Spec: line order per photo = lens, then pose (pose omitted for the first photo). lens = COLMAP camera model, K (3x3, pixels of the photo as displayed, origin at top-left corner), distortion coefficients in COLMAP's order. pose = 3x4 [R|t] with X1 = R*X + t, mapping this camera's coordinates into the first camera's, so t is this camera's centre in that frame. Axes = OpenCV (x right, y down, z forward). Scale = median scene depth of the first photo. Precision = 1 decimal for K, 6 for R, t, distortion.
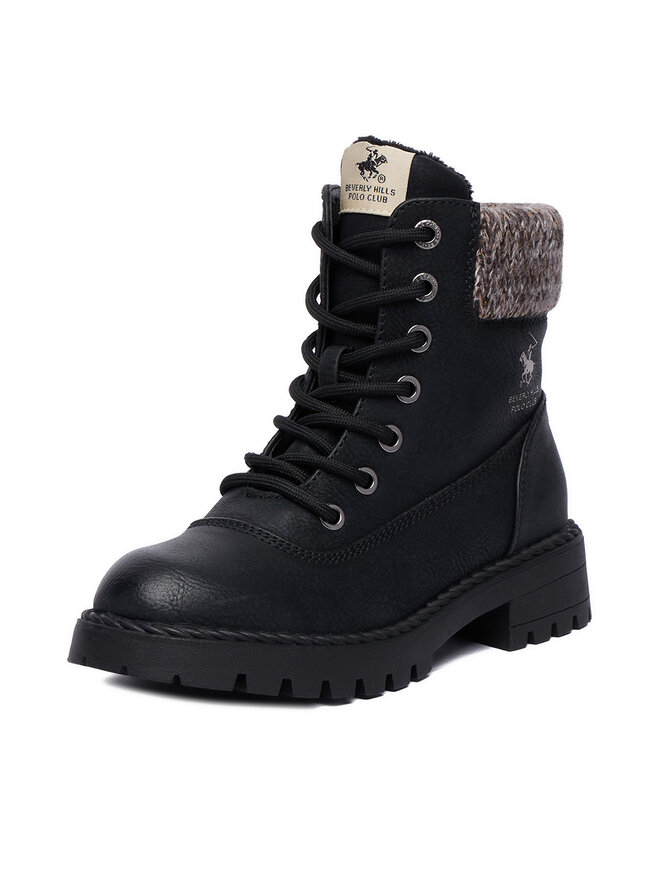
lens RADIAL K [[1376.1, 0, 330.0], [0, 1376.1, 441.3], [0, 0, 1]] dist [0.006345, 0.000000]
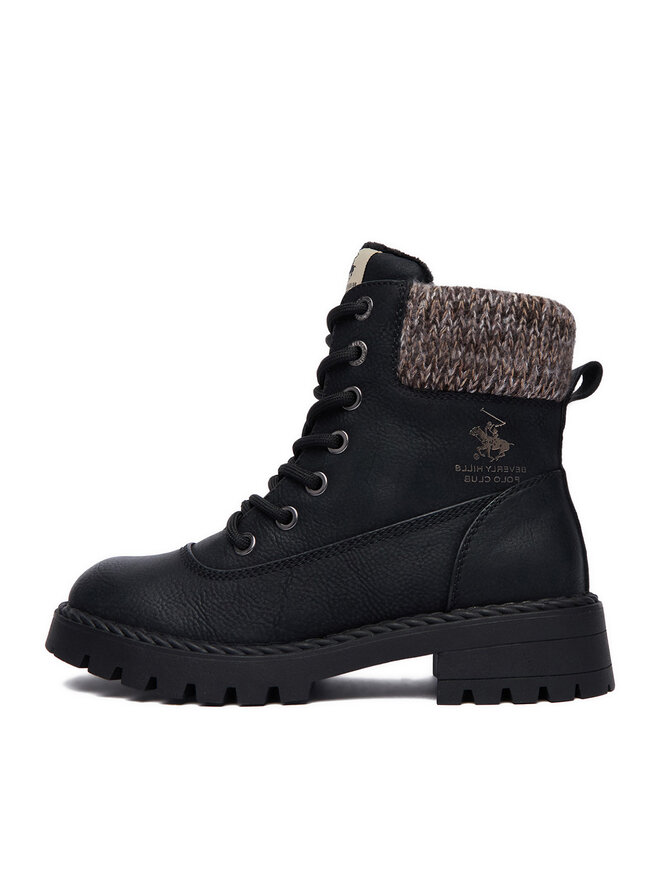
lens RADIAL K [[660.9, 0, 337.7], [0, 660.9, 436.0], [0, 0, 1]] dist [0.002958, 0.002297]
pose [[0.869162, 0.005847, -0.494494, 0.324382], [-0.070232, 0.991254, -0.111726, 0.018458], [0.489516, 0.131837, 0.861971, 0.528474]]
